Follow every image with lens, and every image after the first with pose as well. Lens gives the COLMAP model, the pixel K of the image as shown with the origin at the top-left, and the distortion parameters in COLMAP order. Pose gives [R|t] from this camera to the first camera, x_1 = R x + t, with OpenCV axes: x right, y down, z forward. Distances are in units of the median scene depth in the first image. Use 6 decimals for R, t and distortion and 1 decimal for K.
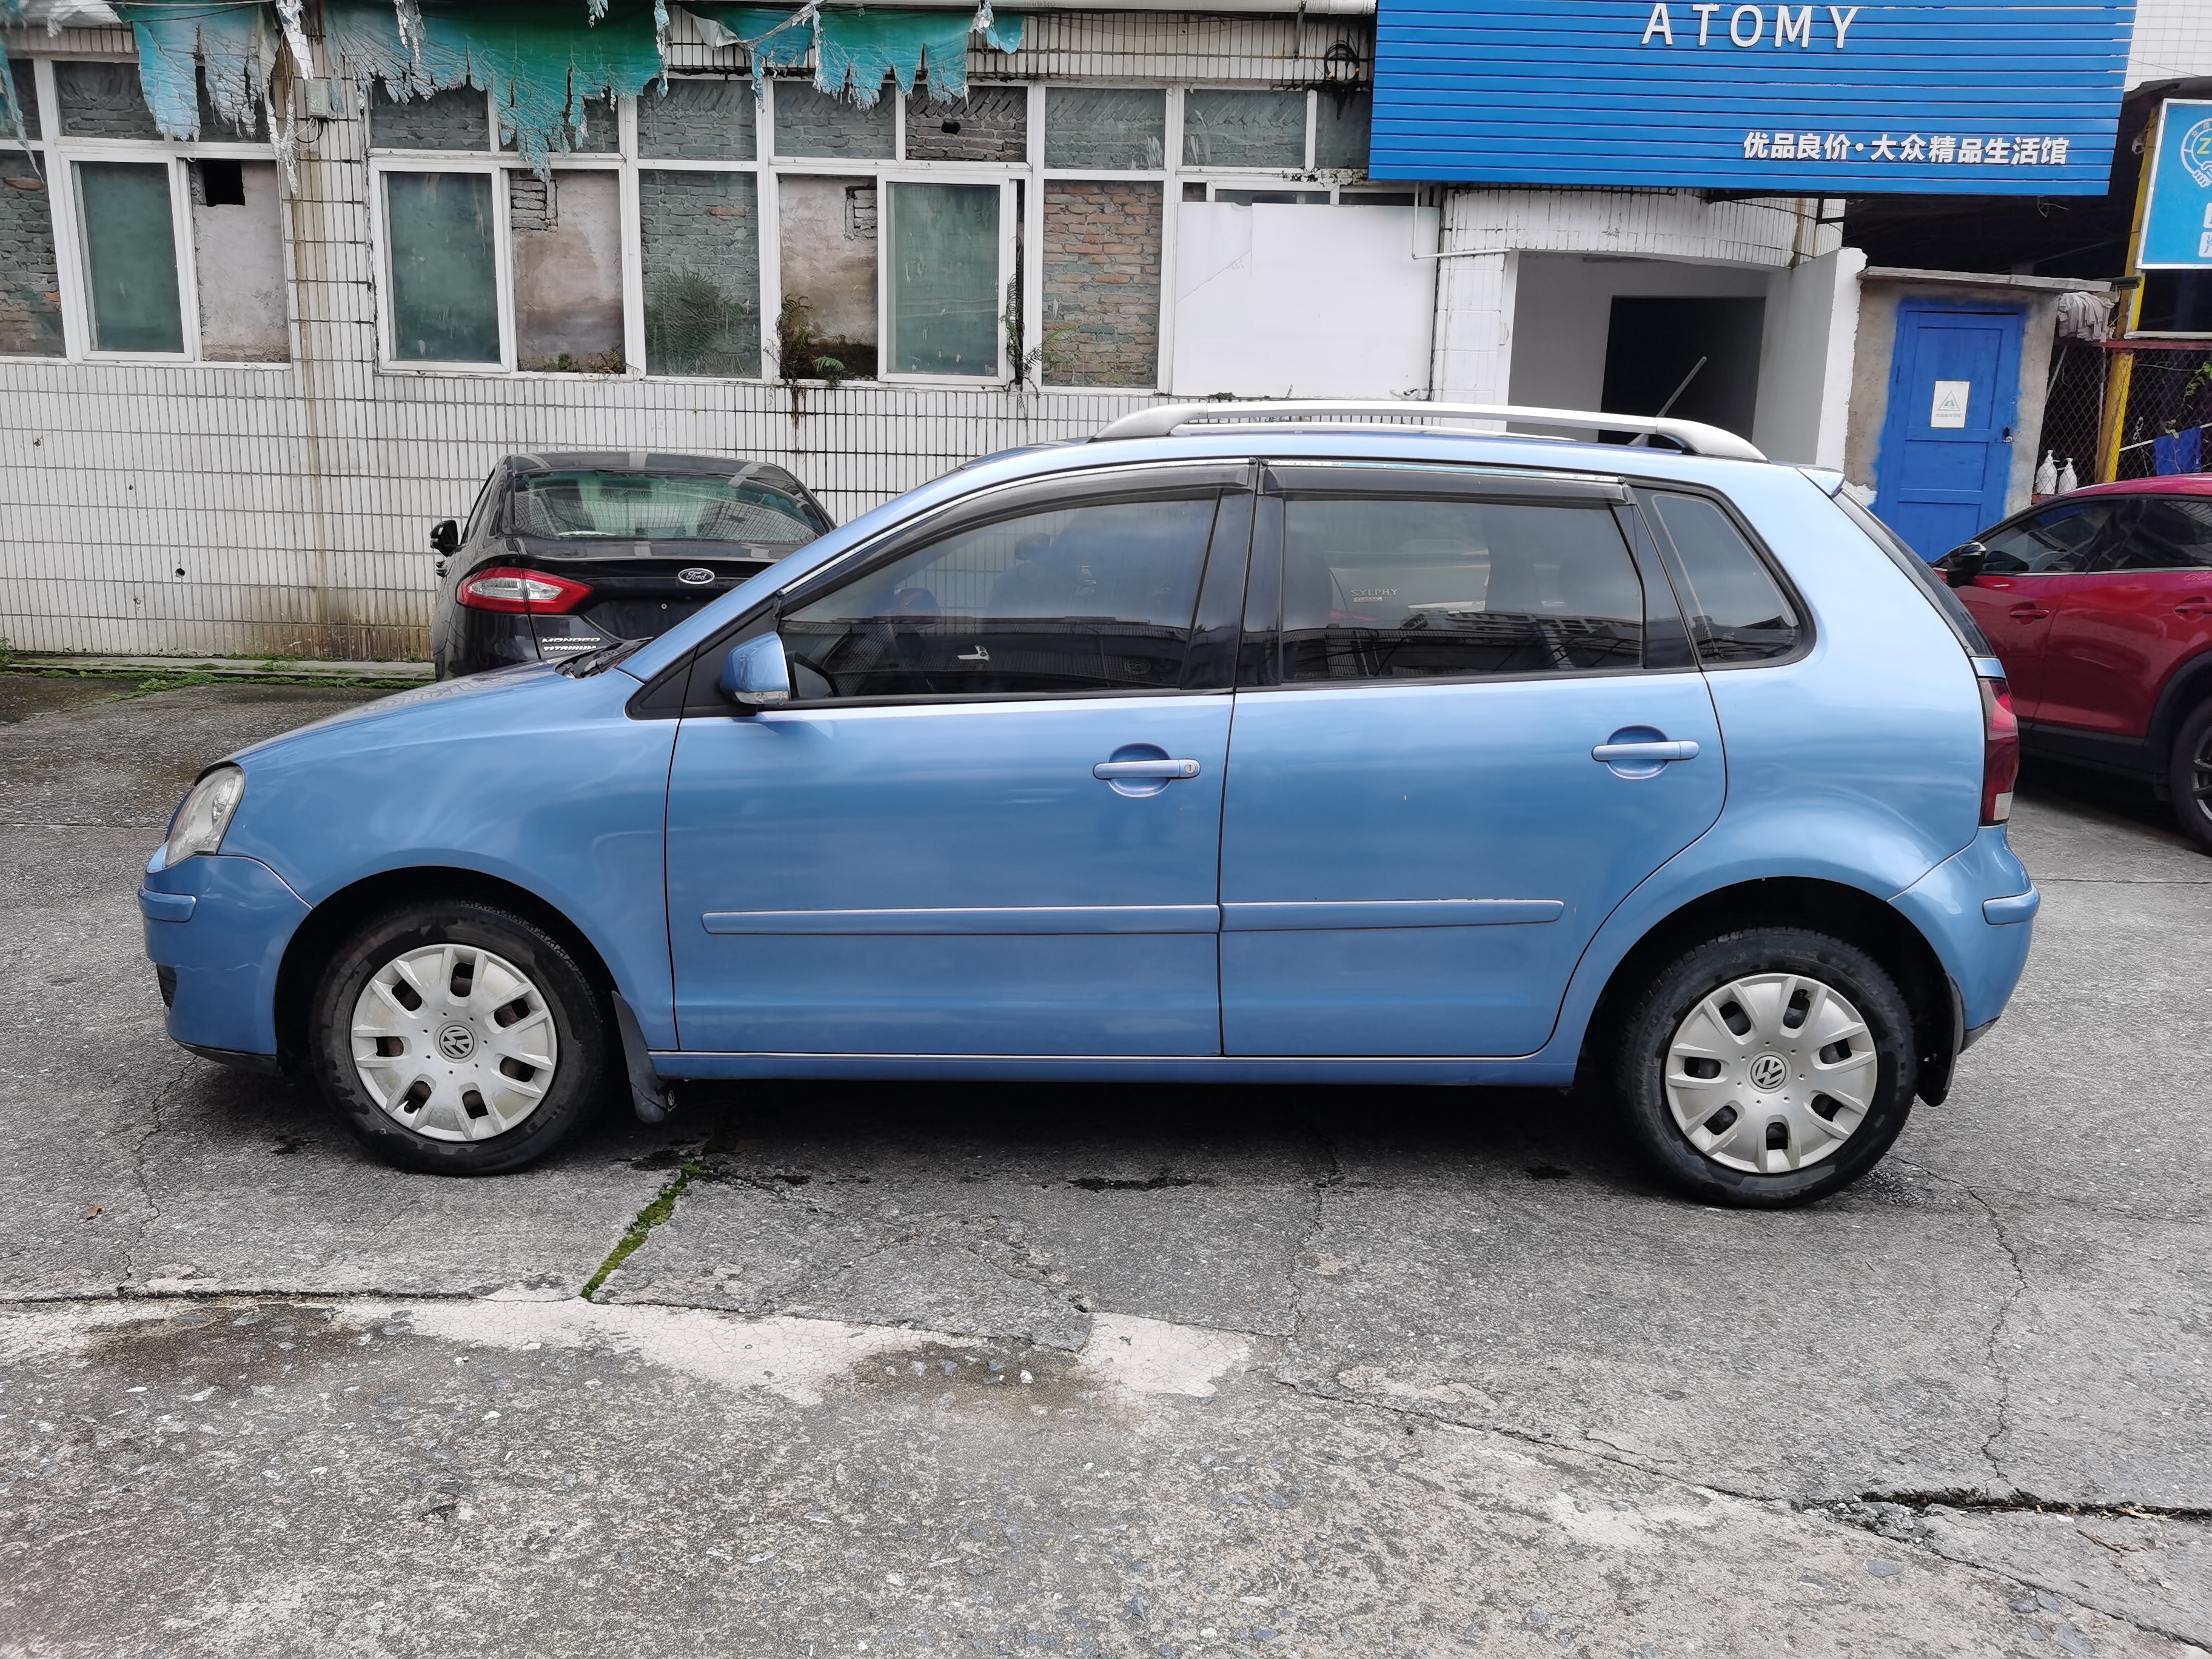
lens RADIAL K [[1682.3, 0, 1111.4], [0, 1682.3, 835.4], [0, 0, 1]] dist [0.015726, -0.007751]
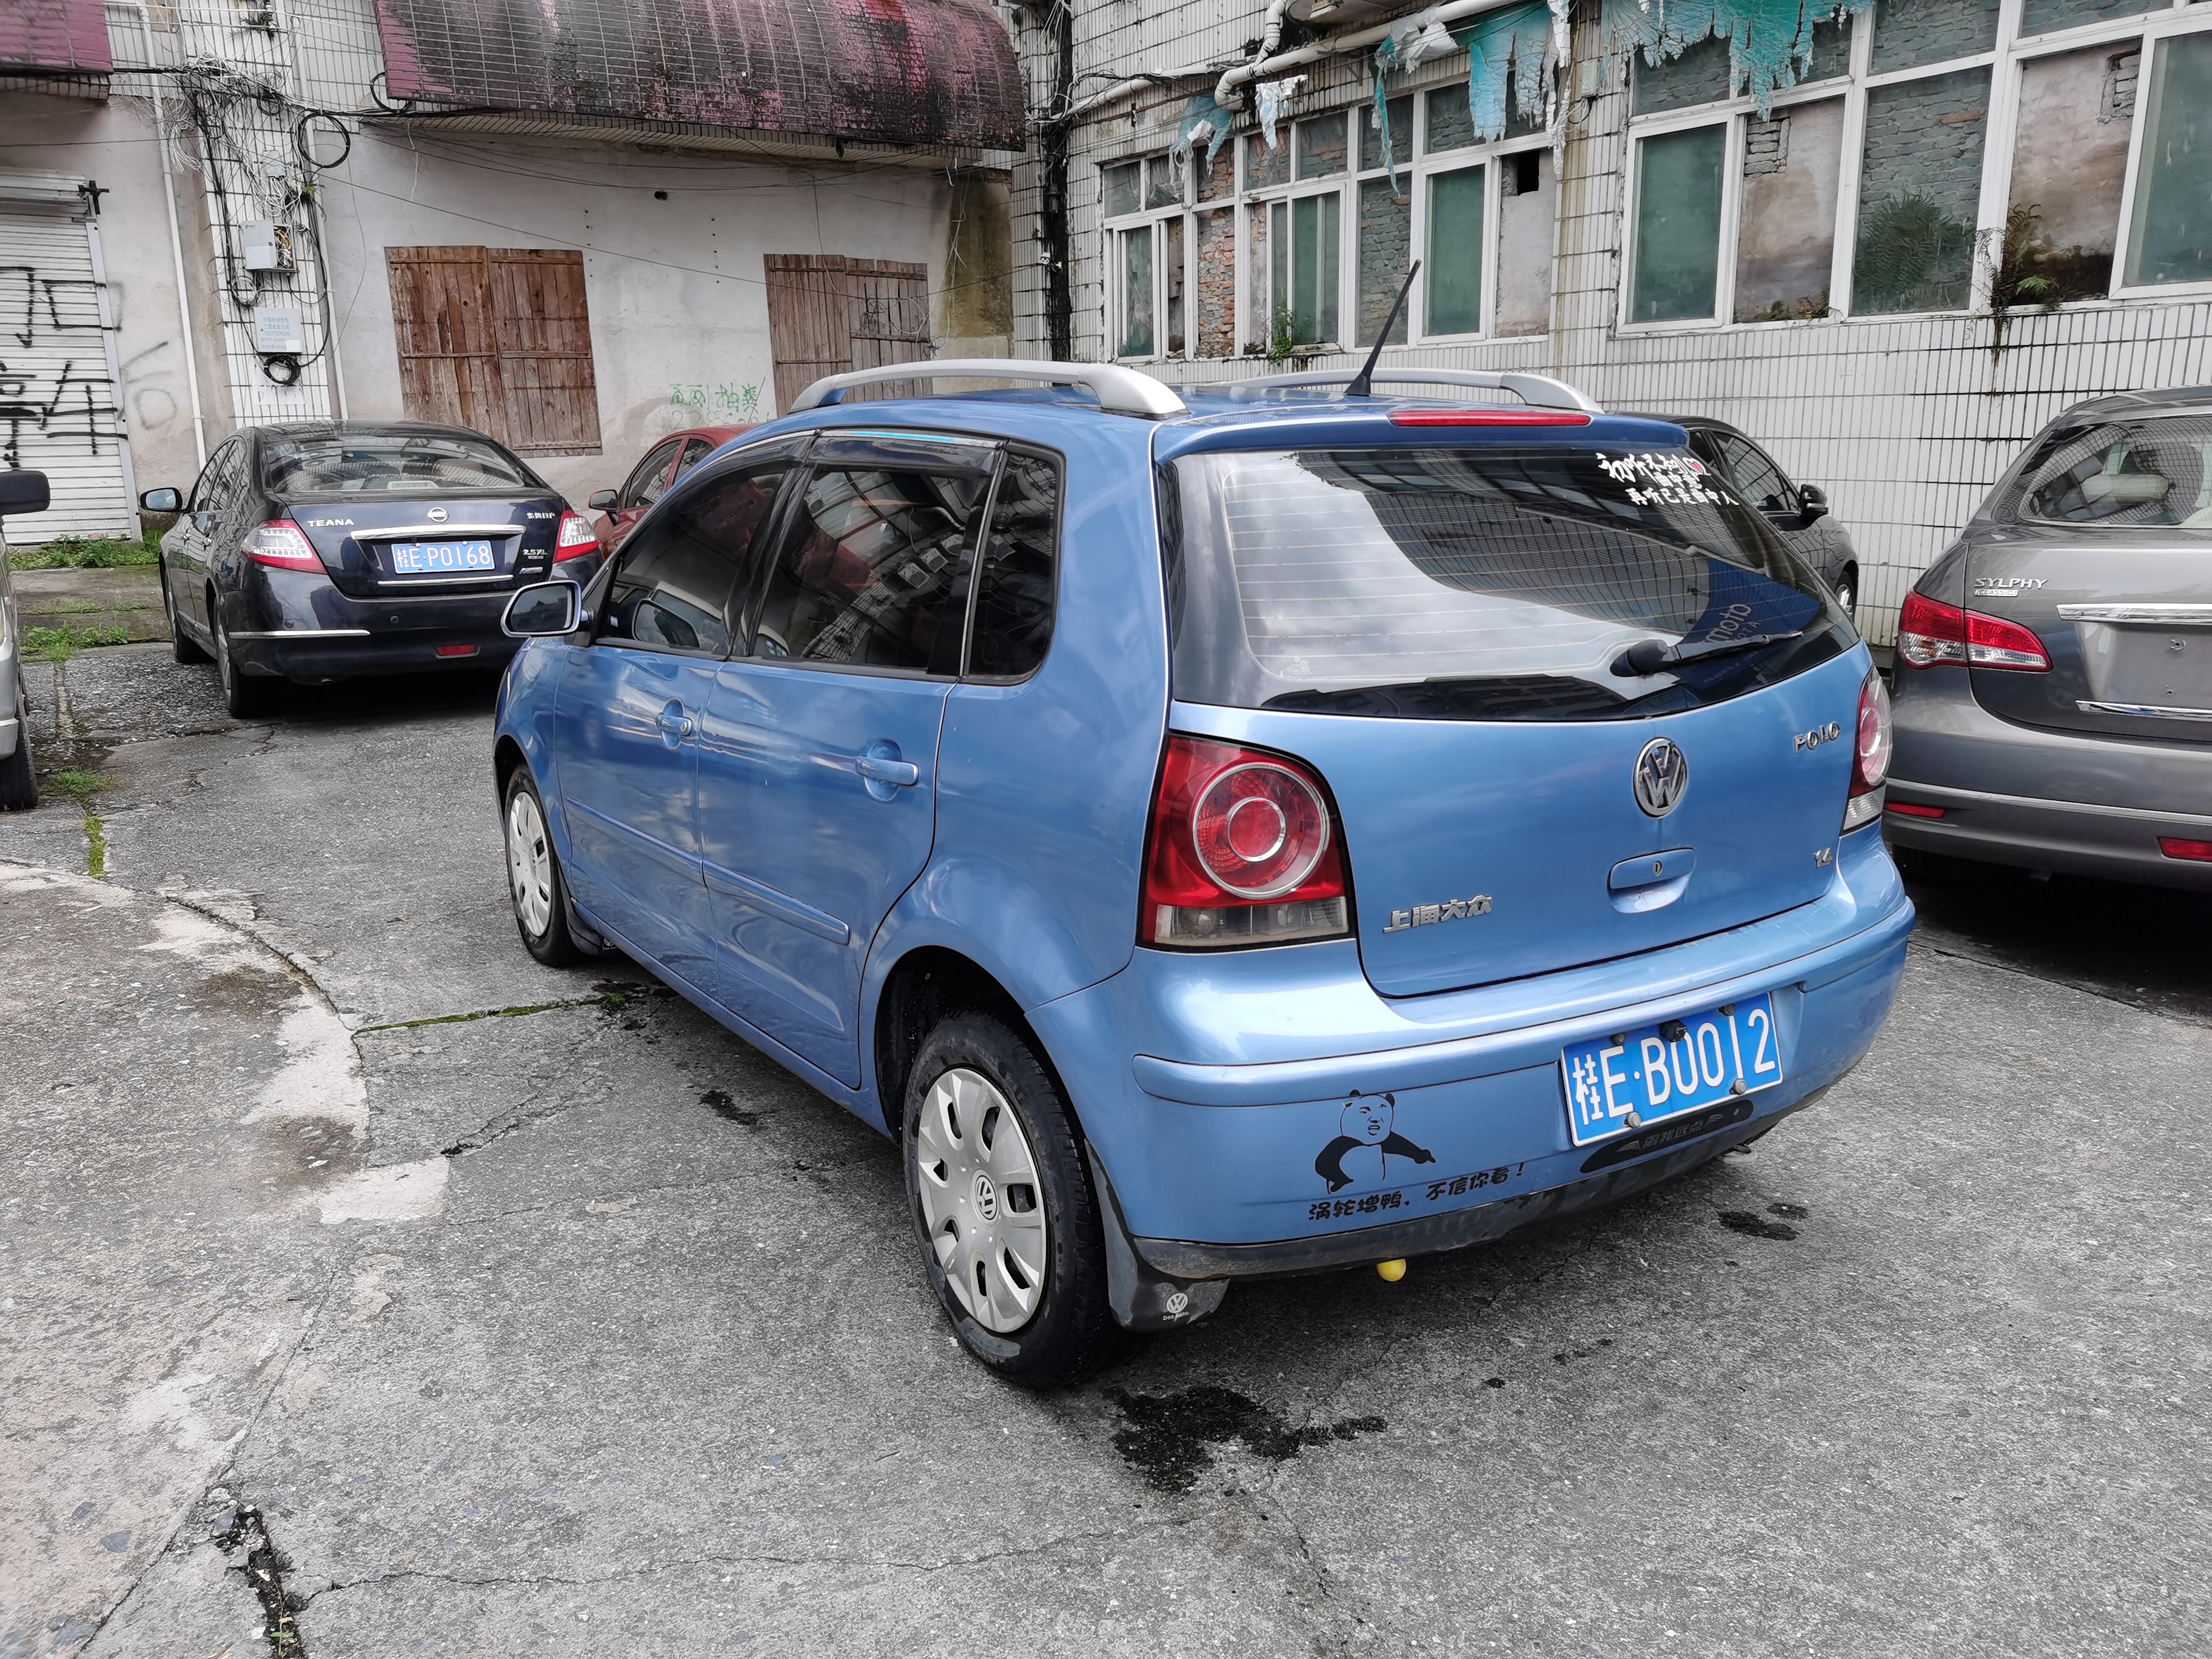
lens RADIAL K [[1693.7, 0, 1106.0], [0, 1693.7, 829.5], [0, 0, 1]] dist [0.024156, -0.016154]
pose [[0.560027, 0.162954, -0.812291, 0.299505], [-0.145210, 0.984594, 0.097406, -0.033064], [0.815650, 0.063403, 0.575062, 0.167553]]
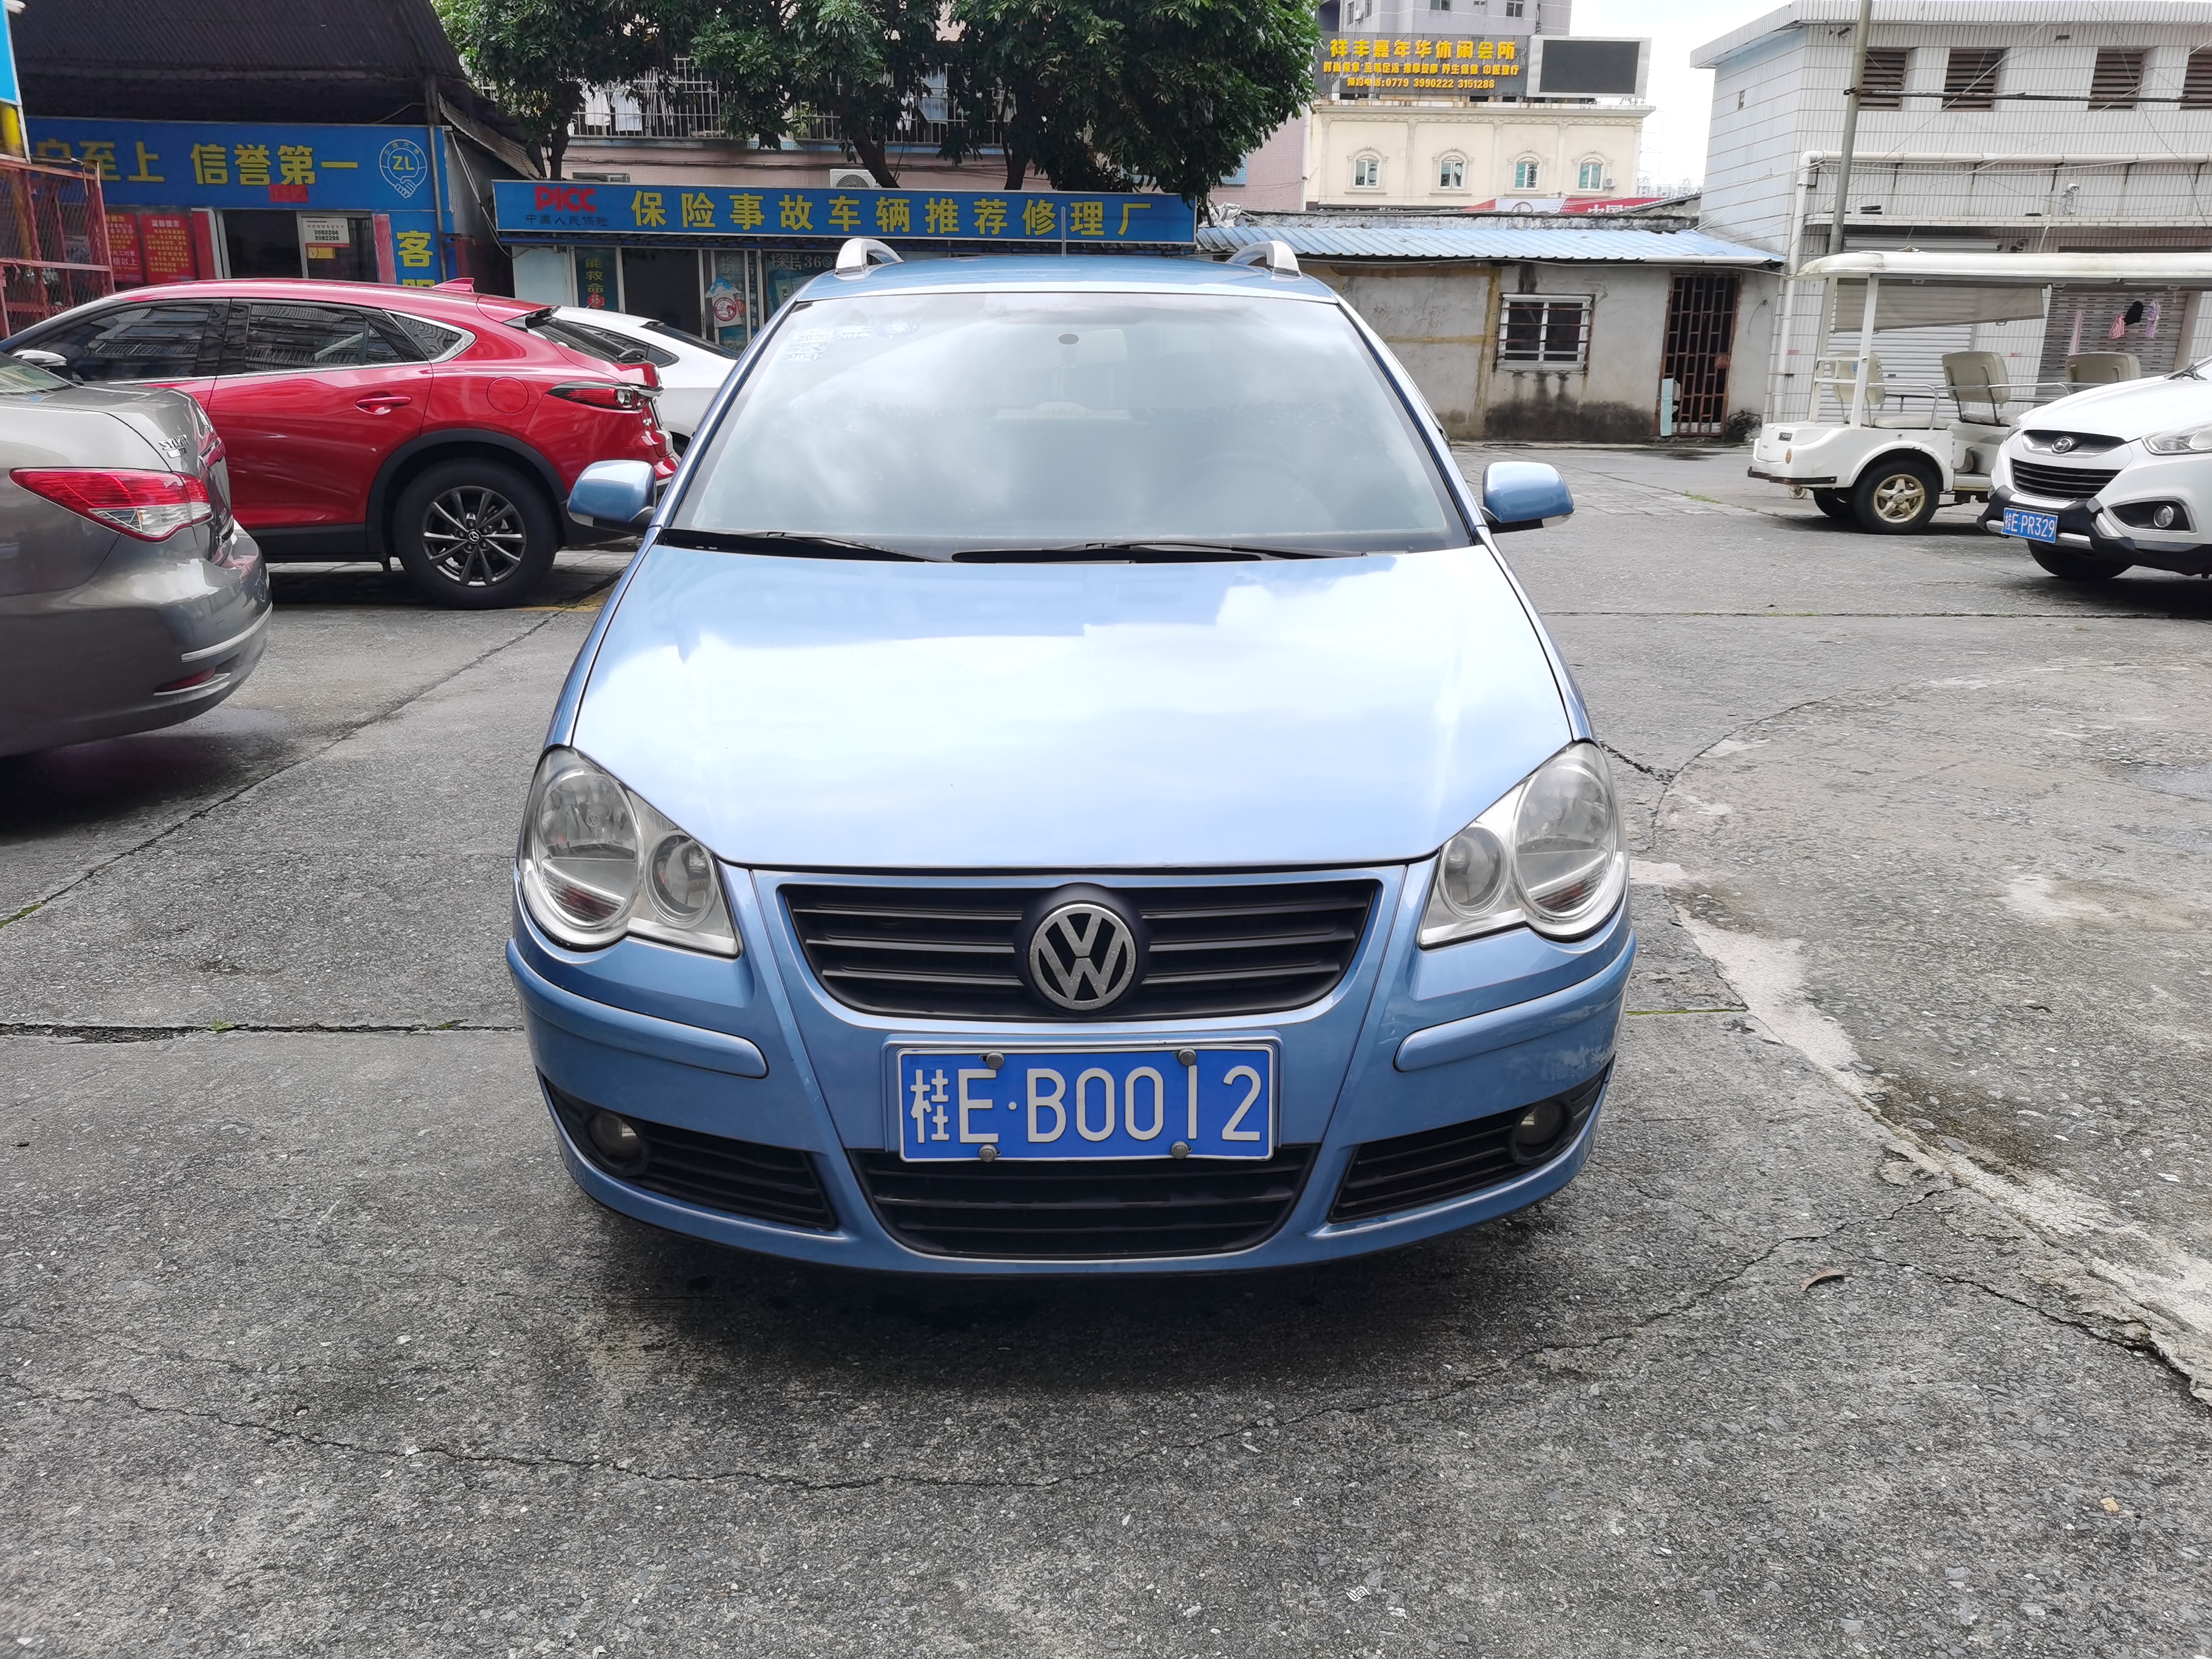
lens RADIAL K [[1692.8, 0, 1106.0], [0, 1692.8, 829.5], [0, 0, 1]] dist [0.011351, -0.002457]
pose [[-0.051361, -0.301700, 0.952018, -0.349946], [0.190925, 0.932728, 0.305887, -0.076482], [-0.980260, 0.197475, 0.009697, 0.350939]]
